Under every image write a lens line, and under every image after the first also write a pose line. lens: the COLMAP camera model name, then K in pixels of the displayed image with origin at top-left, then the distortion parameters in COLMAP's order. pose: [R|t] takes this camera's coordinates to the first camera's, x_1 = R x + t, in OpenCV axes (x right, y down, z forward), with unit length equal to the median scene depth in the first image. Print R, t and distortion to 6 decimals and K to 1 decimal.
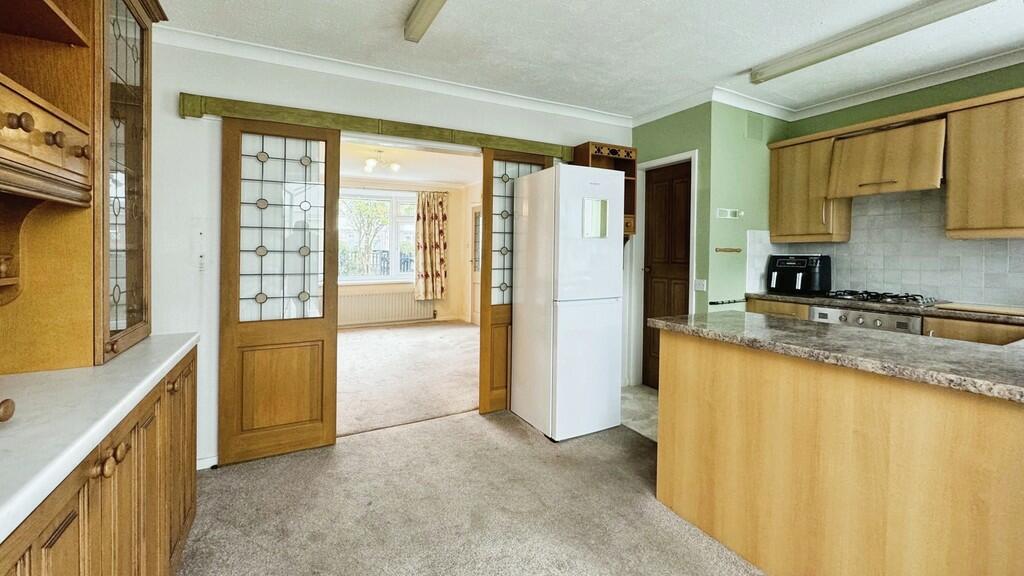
lens RADIAL K [[417.5, 0, 513.3], [0, 417.5, 256.9], [0, 0, 1]] dist [-0.000543, -0.000307]
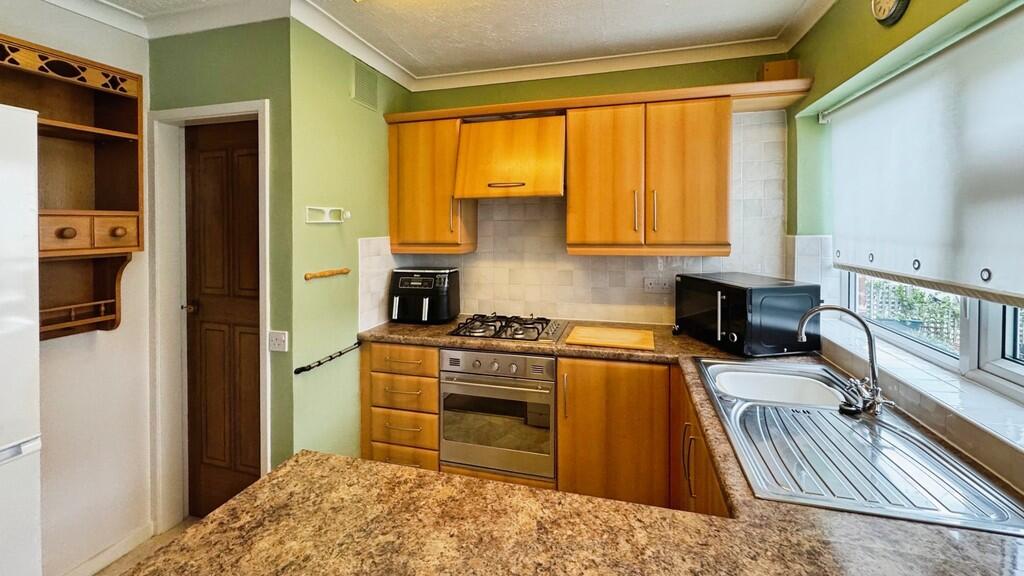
lens RADIAL K [[417.5, 0, 507.2], [0, 417.5, 230.9], [0, 0, 1]] dist [-0.000543, -0.000307]
pose [[0.700885, -0.014959, 0.713117, 0.268366], [0.019580, 0.999807, 0.001730, -0.077337], [-0.713005, 0.012750, 0.701043, 0.387761]]
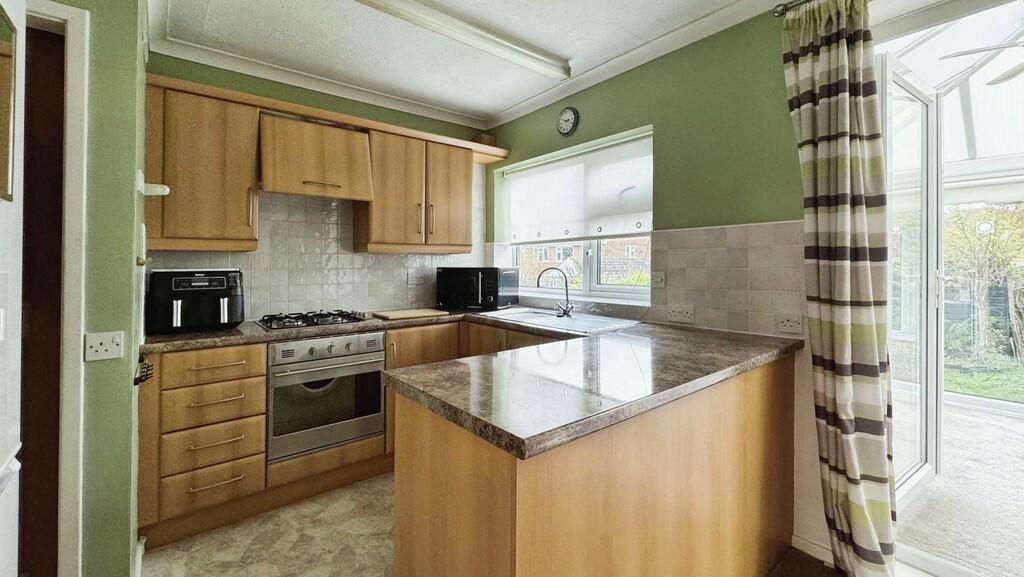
lens RADIAL K [[417.4, 0, 506.8], [0, 417.4, 253.3], [0, 0, 1]] dist [-0.002957, -0.000836]
pose [[-0.180048, 0.024077, 0.983363, -0.026849], [0.020592, 0.999574, -0.020704, -0.007646], [-0.983442, 0.016522, -0.180468, 0.689128]]
